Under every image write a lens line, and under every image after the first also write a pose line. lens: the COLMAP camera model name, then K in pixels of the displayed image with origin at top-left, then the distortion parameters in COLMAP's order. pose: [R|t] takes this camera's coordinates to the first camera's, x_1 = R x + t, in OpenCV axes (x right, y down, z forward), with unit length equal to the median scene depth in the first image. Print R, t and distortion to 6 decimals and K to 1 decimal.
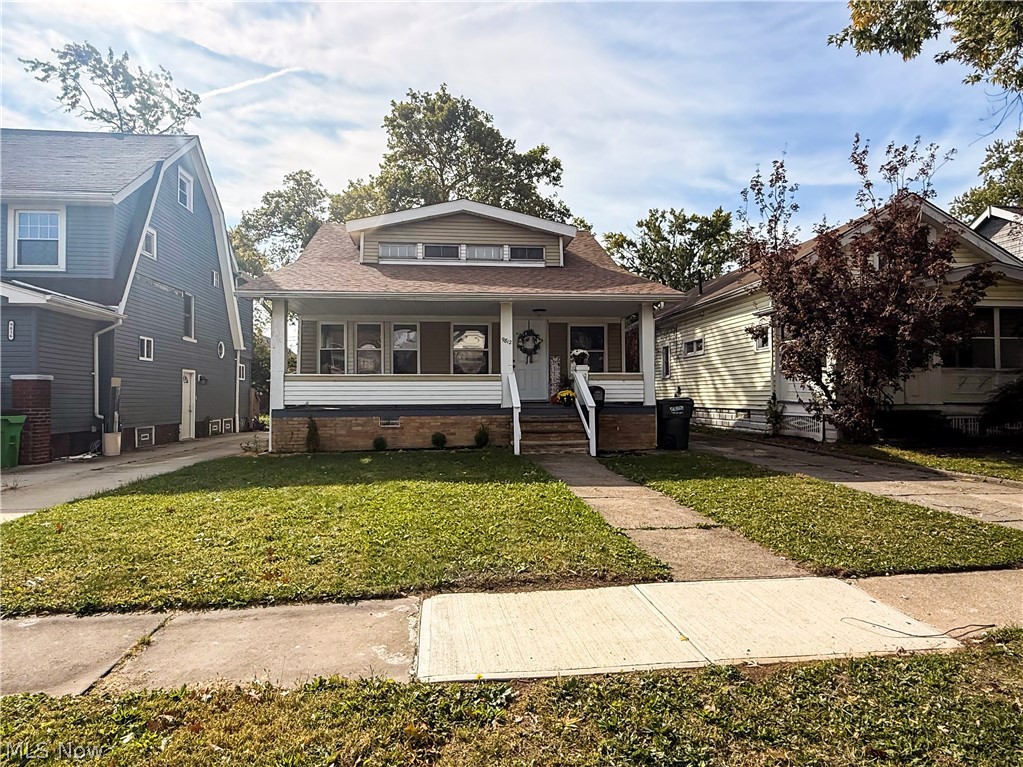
lens RADIAL K [[591.3, 0, 511.8], [0, 591.3, 383.3], [0, 0, 1]] dist [-0.003973, 0.003831]
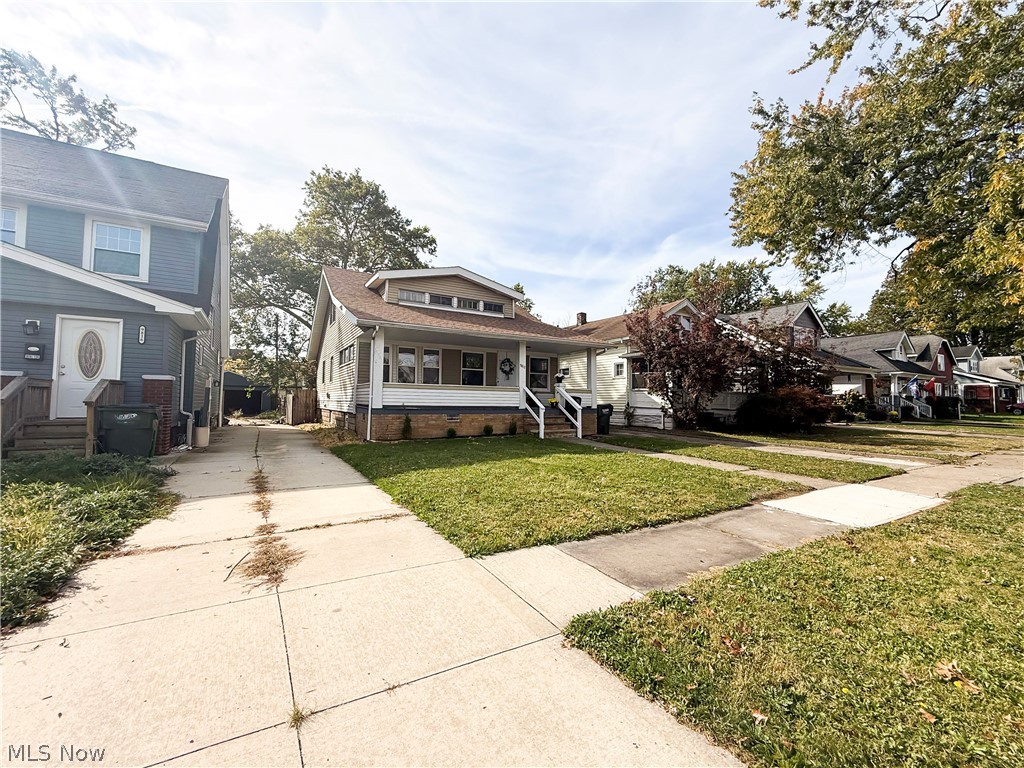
lens RADIAL K [[413.1, 0, 506.2], [0, 413.1, 382.6], [0, 0, 1]] dist [-0.000344, -0.000498]
pose [[0.916659, 0.035530, 0.398087, -0.409619], [-0.026591, 0.999255, -0.027955, 0.003150], [-0.398784, 0.015039, 0.916922, 0.012458]]
